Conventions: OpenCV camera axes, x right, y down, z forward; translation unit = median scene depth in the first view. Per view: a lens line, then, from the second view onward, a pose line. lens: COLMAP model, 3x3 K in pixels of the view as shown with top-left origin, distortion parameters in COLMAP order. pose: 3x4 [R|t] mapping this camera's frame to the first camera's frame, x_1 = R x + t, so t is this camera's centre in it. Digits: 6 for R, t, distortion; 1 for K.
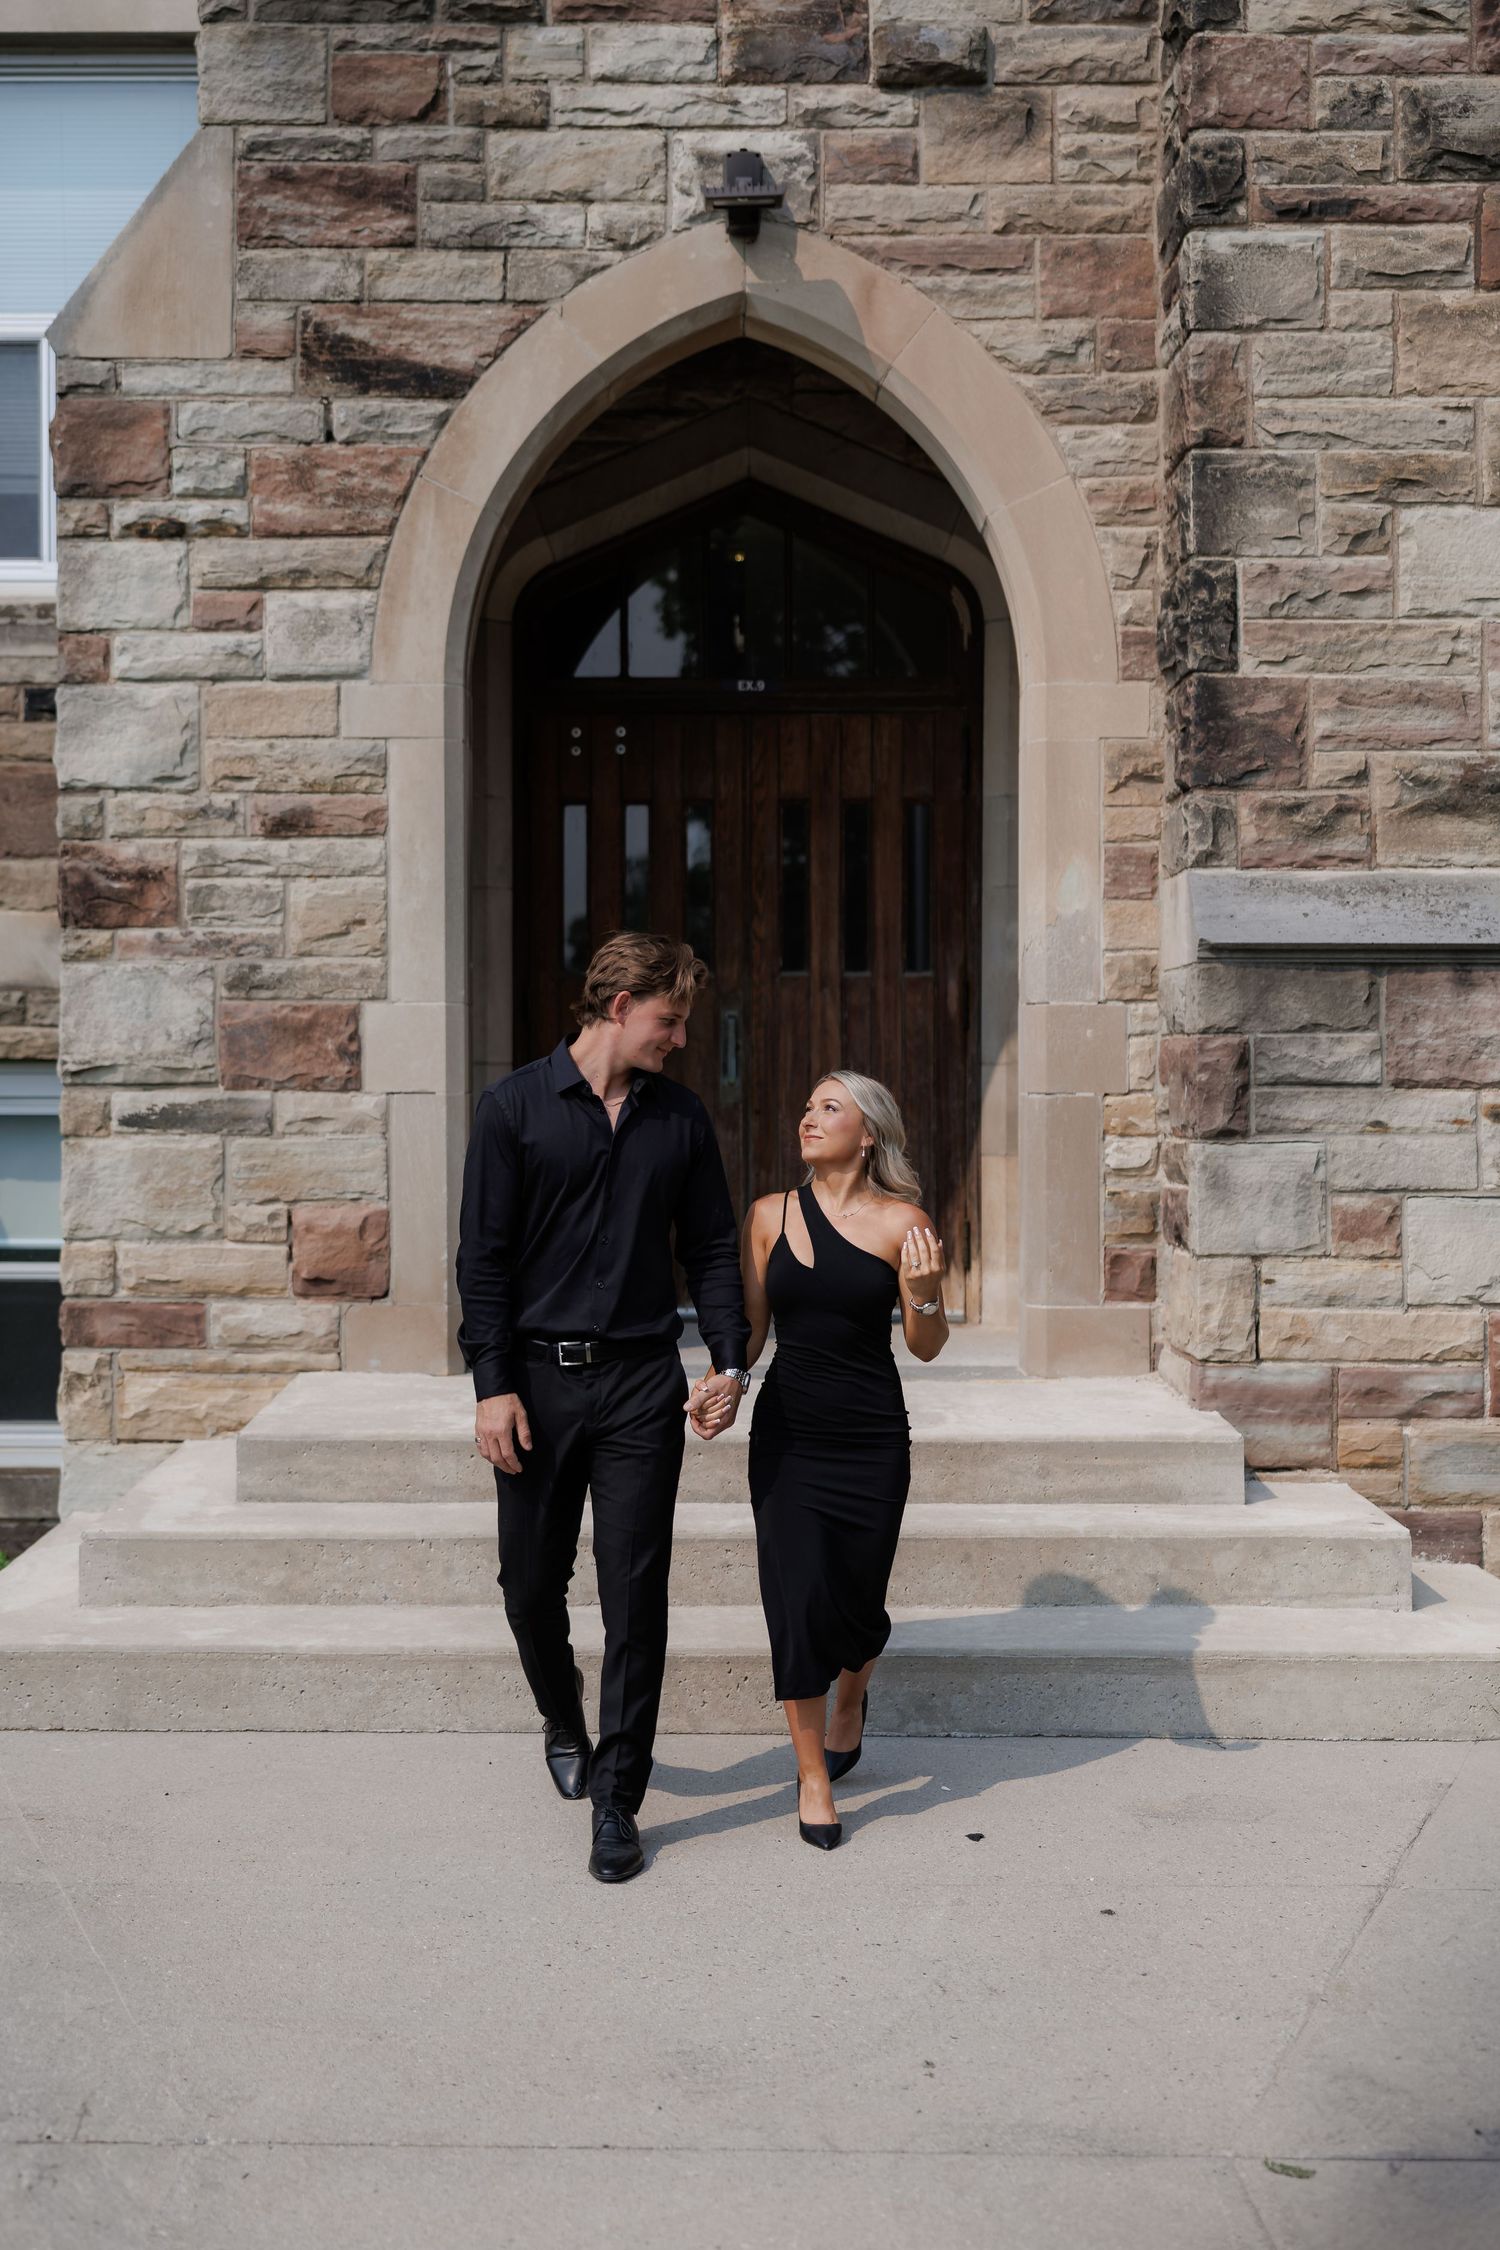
lens RADIAL K [[2562.6, 0, 745.8], [0, 2562.6, 1070.3], [0, 0, 1]] dist [0.008057, 0.035556]
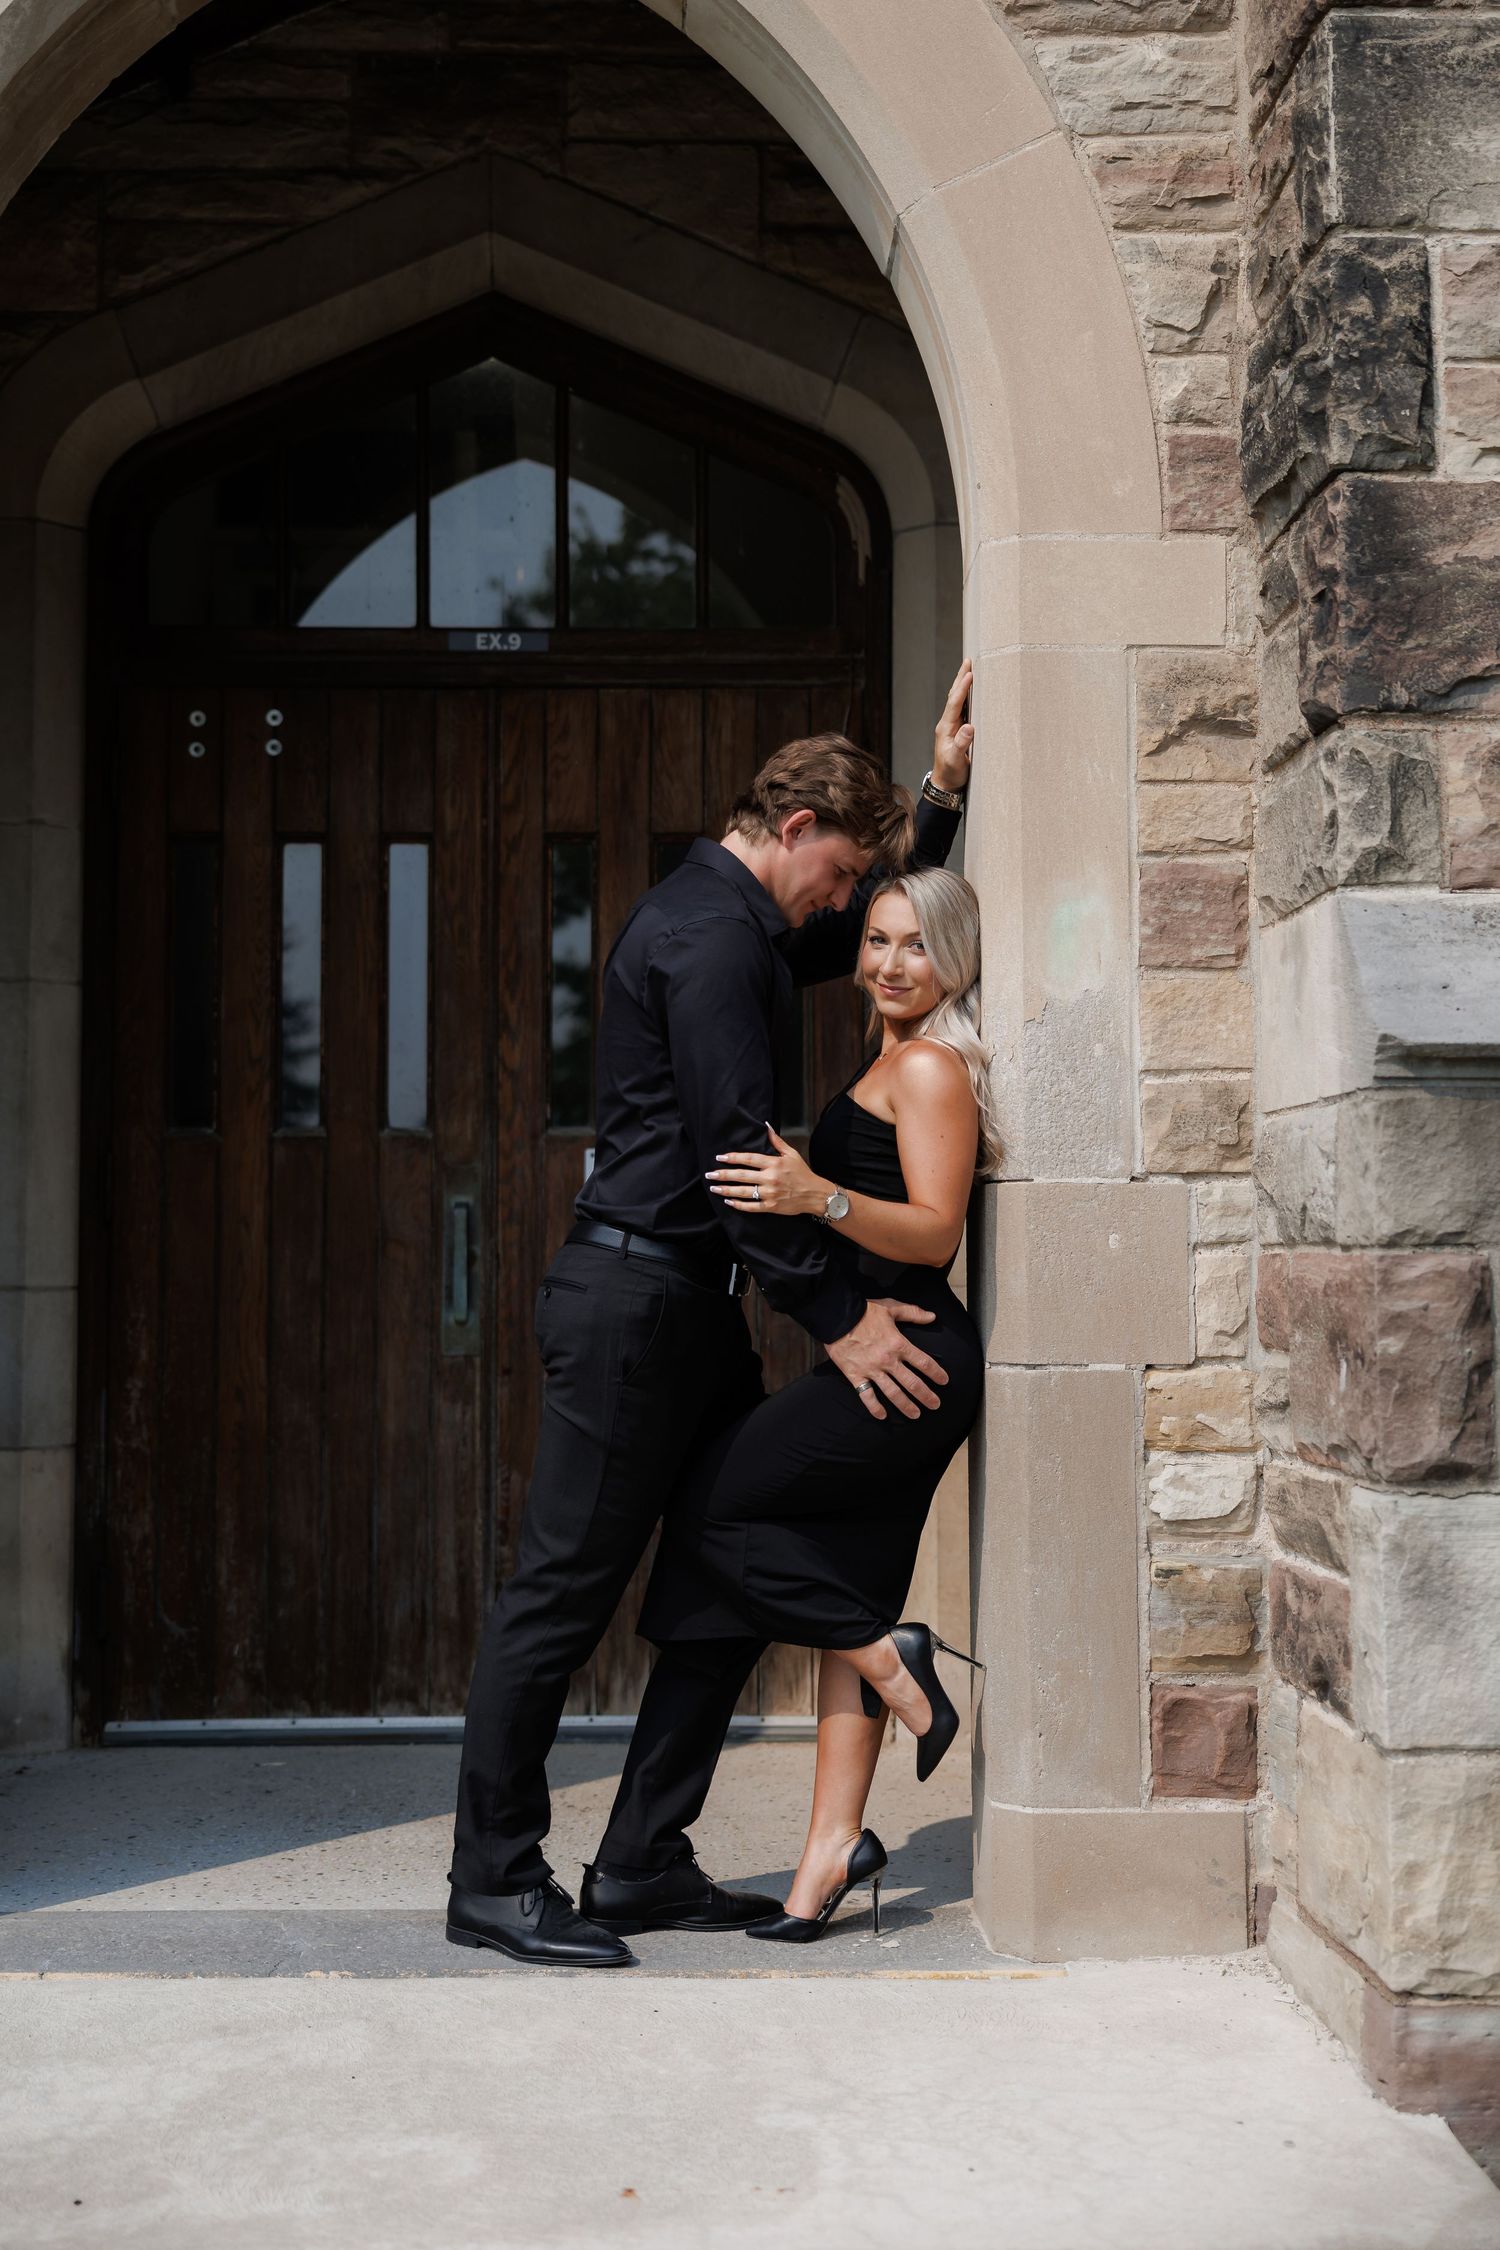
lens RADIAL K [[2562.6, 0, 745.8], [0, 2562.6, 1070.3], [0, 0, 1]] dist [0.008057, 0.035556]
pose [[0.999355, 0.000057, 0.035898, 0.046384], [0.002469, 0.997522, -0.070306, -0.012866], [-0.035813, 0.070350, 0.996879, 0.514407]]
